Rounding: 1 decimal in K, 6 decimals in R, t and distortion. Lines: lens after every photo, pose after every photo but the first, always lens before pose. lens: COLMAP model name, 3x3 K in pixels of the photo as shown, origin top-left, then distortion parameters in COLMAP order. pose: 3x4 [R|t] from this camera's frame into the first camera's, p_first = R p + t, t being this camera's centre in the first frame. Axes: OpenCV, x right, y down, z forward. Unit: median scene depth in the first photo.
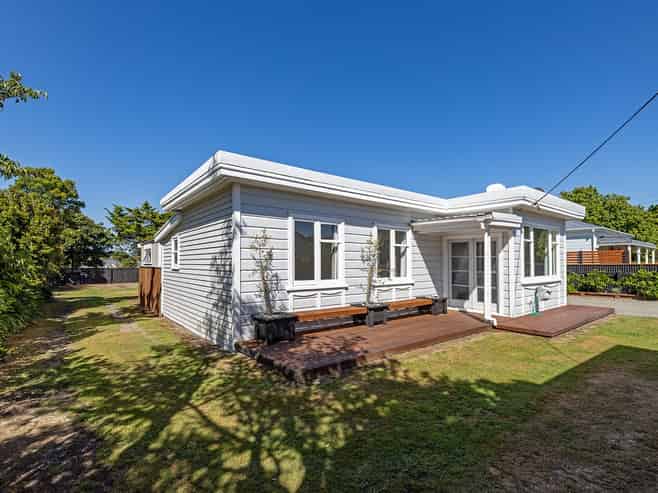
lens RADIAL K [[311.9, 0, 329.1], [0, 311.9, 247.1], [0, 0, 1]] dist [-0.005952, -0.000149]
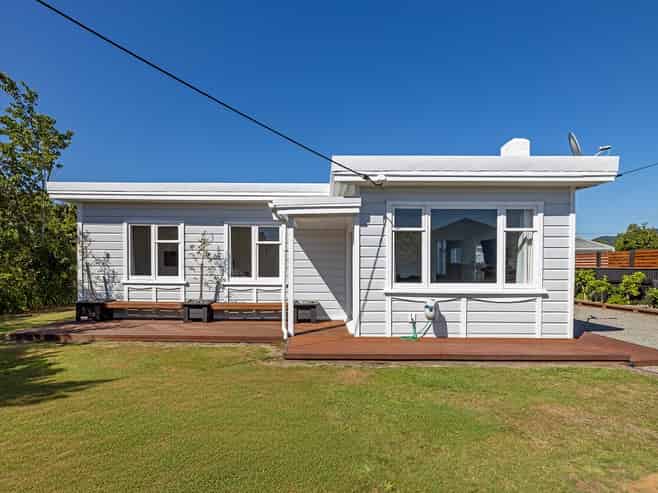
lens RADIAL K [[363.9, 0, 329.8], [0, 363.9, 264.7], [0, 0, 1]] dist [-0.006219, -0.001741]
pose [[0.770840, 0.019013, -0.636745, 1.276615], [0.024444, 0.997935, 0.059391, 0.001234], [0.636560, -0.061346, 0.768784, 0.381968]]
